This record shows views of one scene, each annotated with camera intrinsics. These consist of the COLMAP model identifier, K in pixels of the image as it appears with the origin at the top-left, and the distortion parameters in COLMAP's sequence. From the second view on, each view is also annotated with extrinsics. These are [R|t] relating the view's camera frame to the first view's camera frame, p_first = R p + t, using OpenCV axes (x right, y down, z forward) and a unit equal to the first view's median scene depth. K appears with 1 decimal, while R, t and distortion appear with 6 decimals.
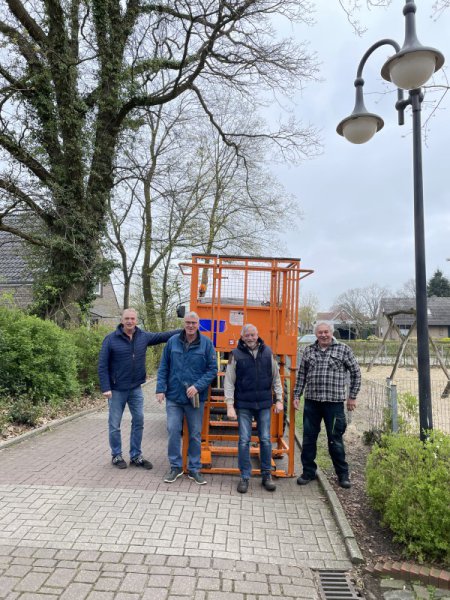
lens RADIAL K [[451.8, 0, 225.0], [0, 451.8, 300.0], [0, 0, 1]] dist [0.094767, -0.109921]
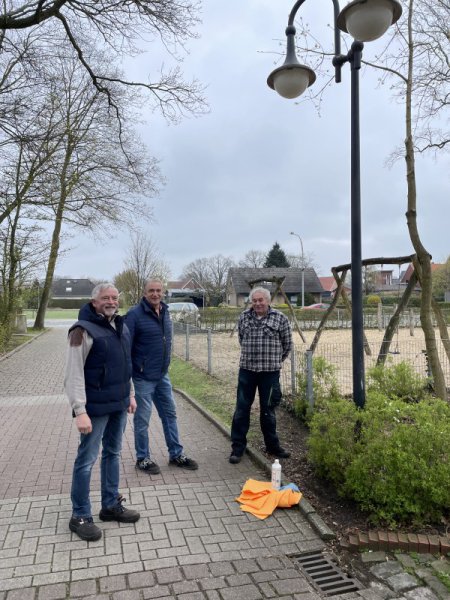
lens RADIAL K [[452.5, 0, 228.1], [0, 452.5, 294.0], [0, 0, 1]] dist [0.092701, -0.107815]
pose [[0.942669, -0.006772, 0.333661, -0.064680], [-0.011808, 0.998491, 0.053626, 0.005309], [-0.333521, -0.054491, 0.941167, 0.059825]]
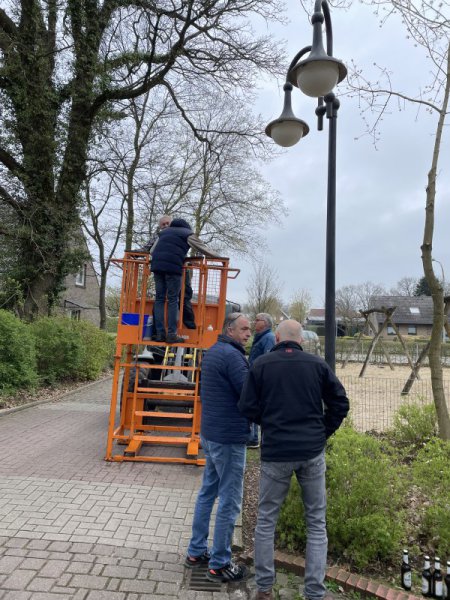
lens RADIAL K [[452.5, 0, 228.1], [0, 452.5, 294.0], [0, 0, 1]] dist [0.092701, -0.107815]
pose [[0.999607, 0.024623, 0.013380, 0.070687], [-0.024628, 0.999697, 0.000198, -0.002572], [-0.013371, -0.000528, 0.999910, -0.011875]]
